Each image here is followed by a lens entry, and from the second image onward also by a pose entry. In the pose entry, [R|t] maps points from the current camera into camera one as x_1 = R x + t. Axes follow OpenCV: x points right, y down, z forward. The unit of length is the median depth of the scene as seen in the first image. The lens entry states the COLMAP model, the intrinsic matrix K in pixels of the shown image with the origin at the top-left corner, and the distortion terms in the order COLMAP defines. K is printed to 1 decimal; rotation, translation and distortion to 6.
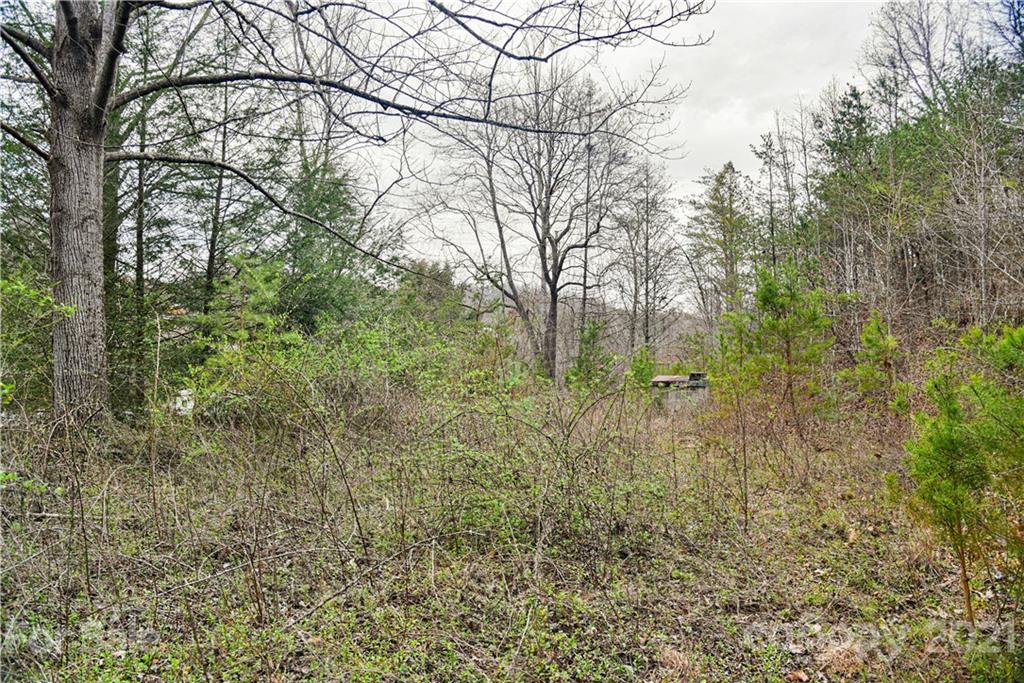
lens RADIAL K [[684.8, 0, 512.0], [0, 684.8, 341.5], [0, 0, 1]] dist [-0.109199, 0.047867]
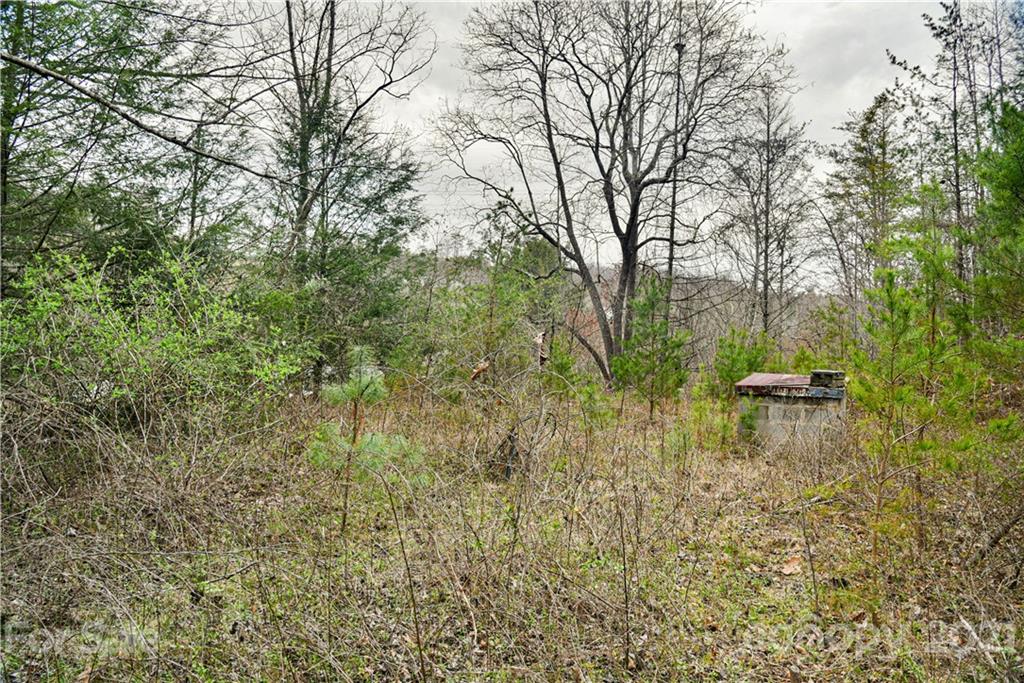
lens RADIAL K [[684.8, 0, 512.0], [0, 684.8, 341.5], [0, 0, 1]] dist [-0.109199, 0.047867]
pose [[0.982476, 0.016920, -0.185621, 0.075252], [-0.011820, 0.999523, 0.028548, 0.006449], [0.186016, -0.025853, 0.982207, 0.259204]]
